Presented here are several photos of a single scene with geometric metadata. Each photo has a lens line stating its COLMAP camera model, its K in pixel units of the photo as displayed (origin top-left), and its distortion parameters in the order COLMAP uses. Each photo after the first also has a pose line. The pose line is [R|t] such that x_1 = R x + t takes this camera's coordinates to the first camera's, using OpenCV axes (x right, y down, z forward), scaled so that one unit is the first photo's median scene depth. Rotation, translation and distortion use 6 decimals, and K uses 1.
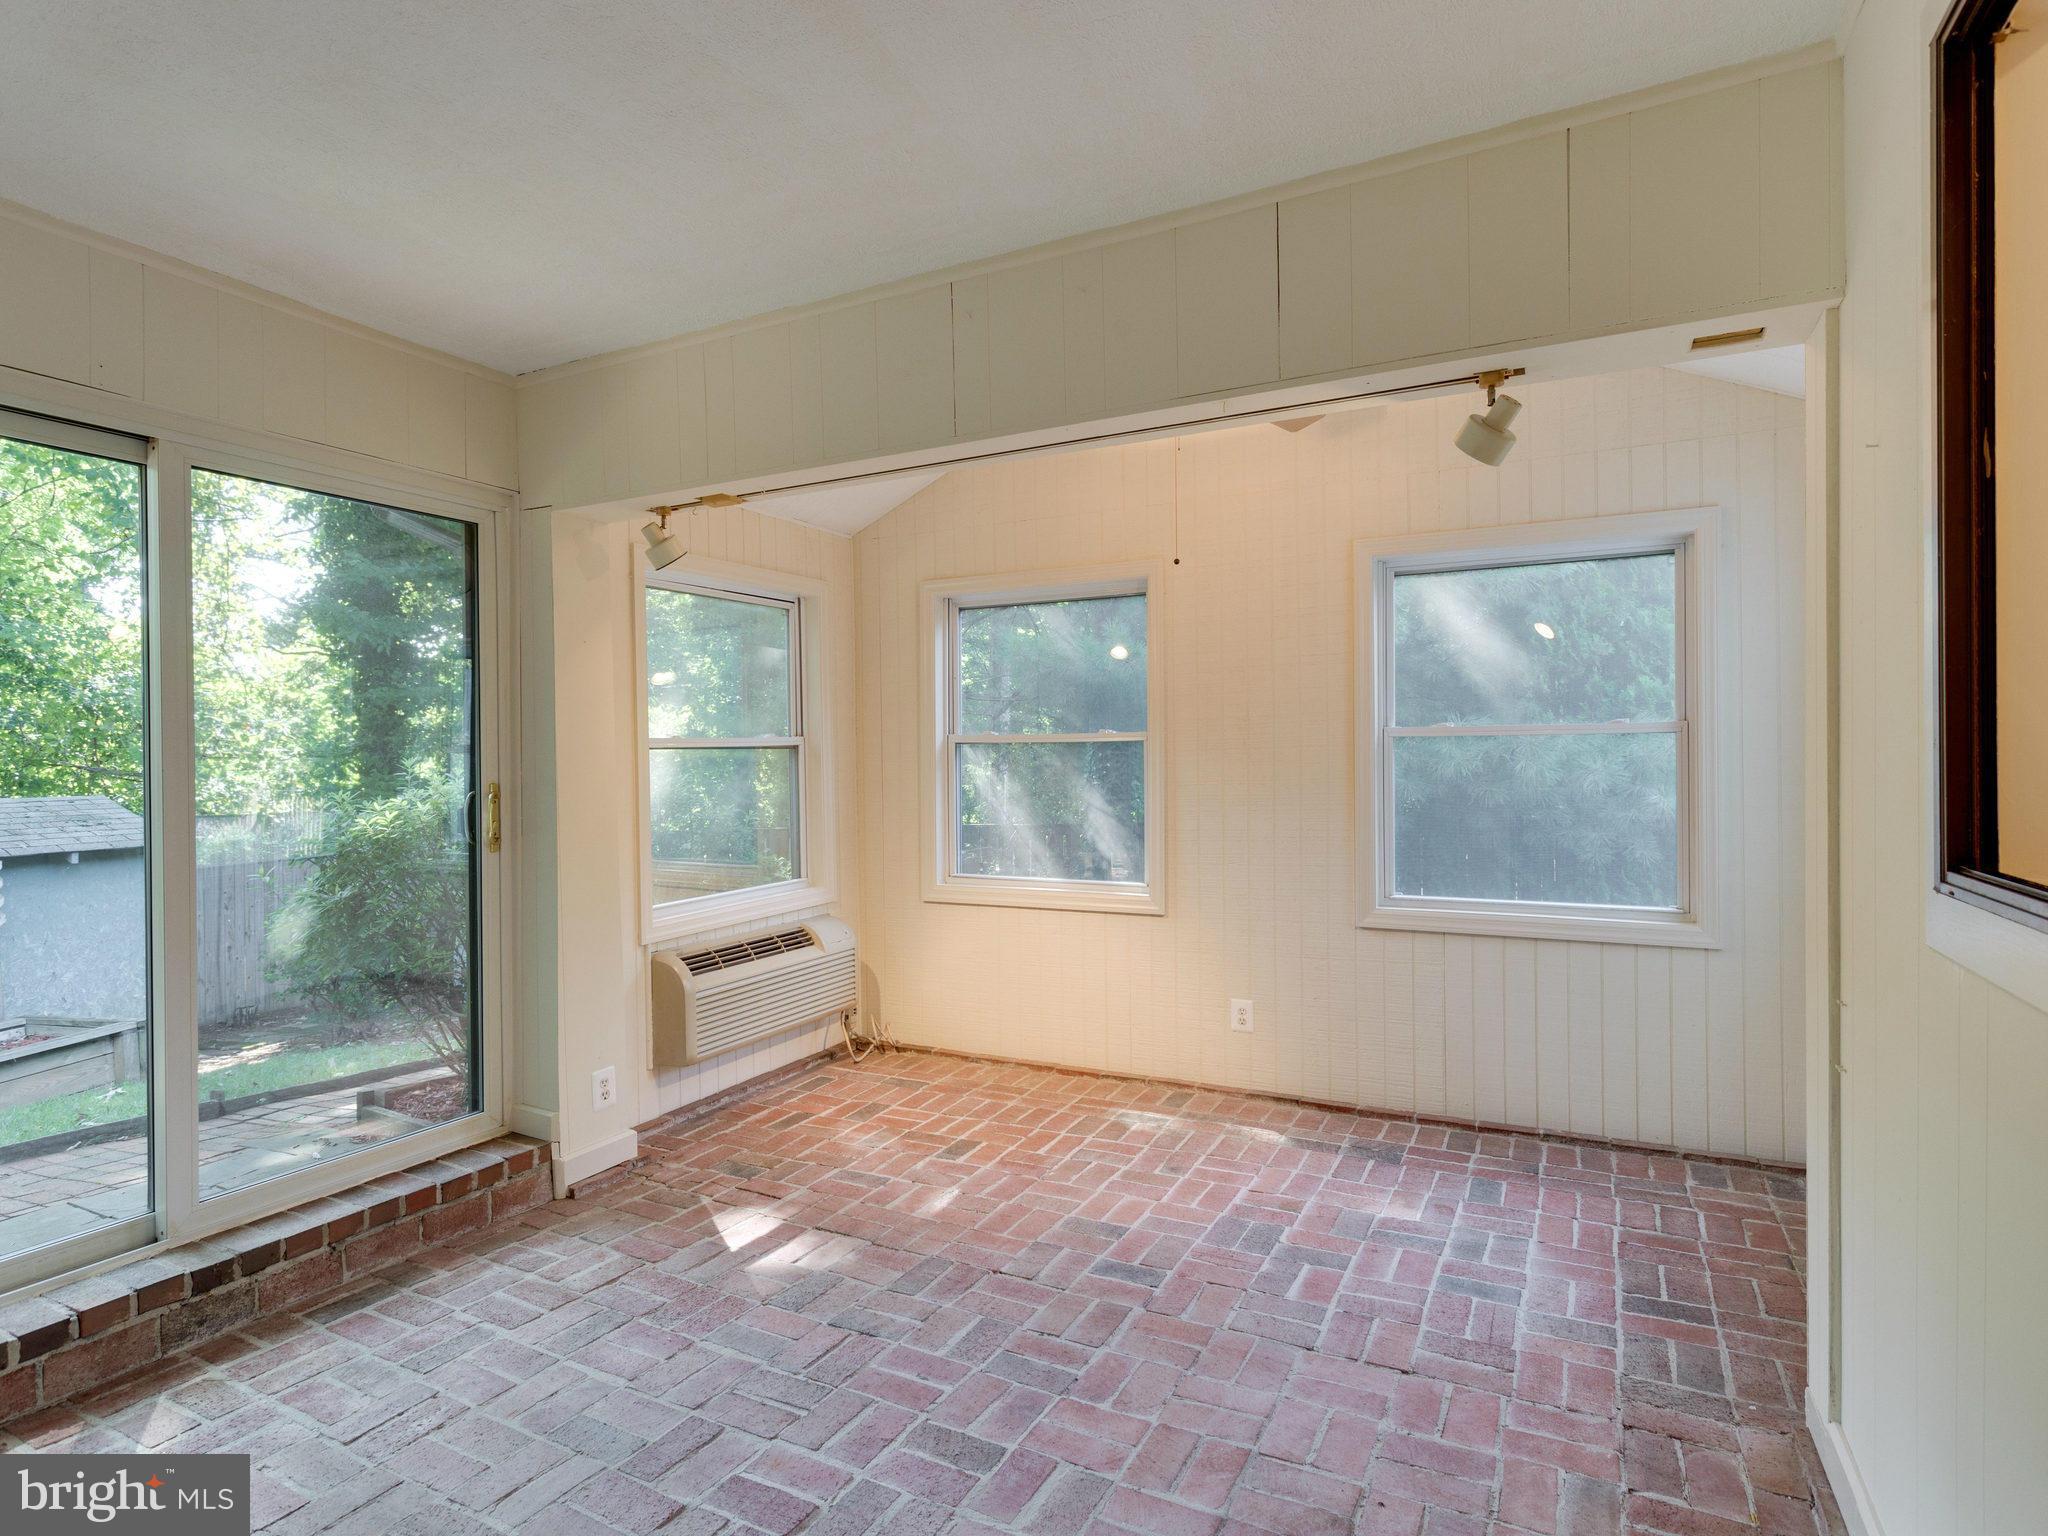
lens RADIAL K [[1099.2, 0, 1025.6], [0, 1099.2, 761.3], [0, 0, 1]] dist [0.005355, -0.000941]
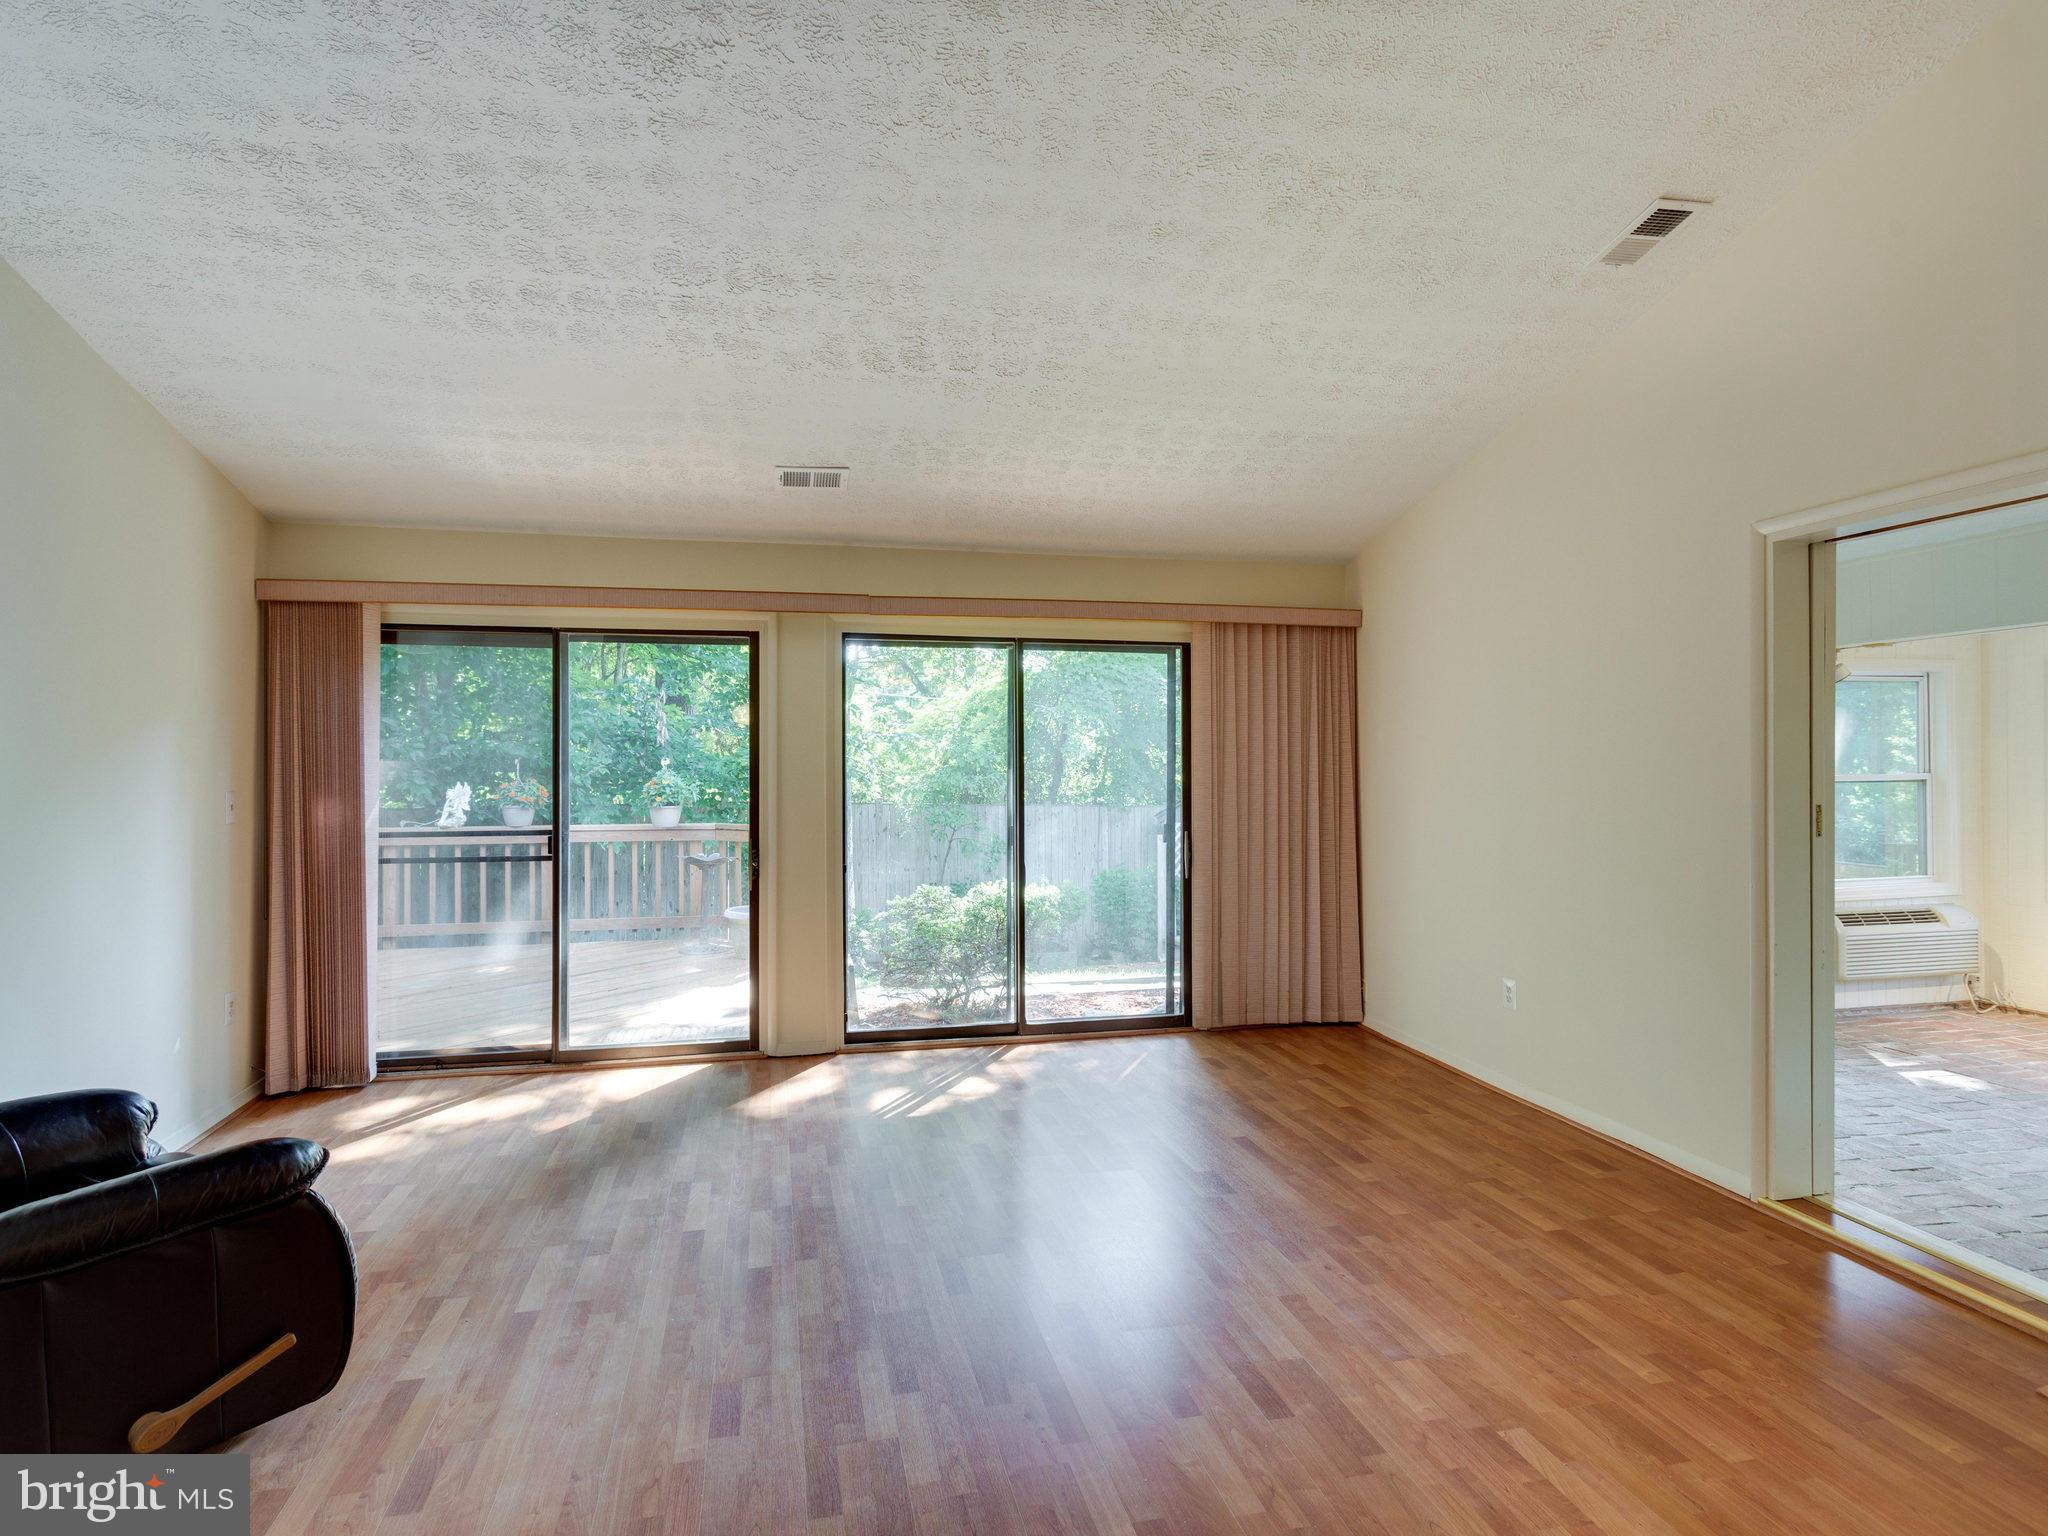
lens RADIAL K [[1099.2, 0, 1027.9], [0, 1099.2, 764.3], [0, 0, 1]] dist [0.005355, -0.000941]
pose [[0.645986, 0.008481, -0.763302, 0.124051], [-0.008130, 0.999958, 0.004230, -0.030119], [0.763306, 0.003473, 0.646028, -0.772187]]
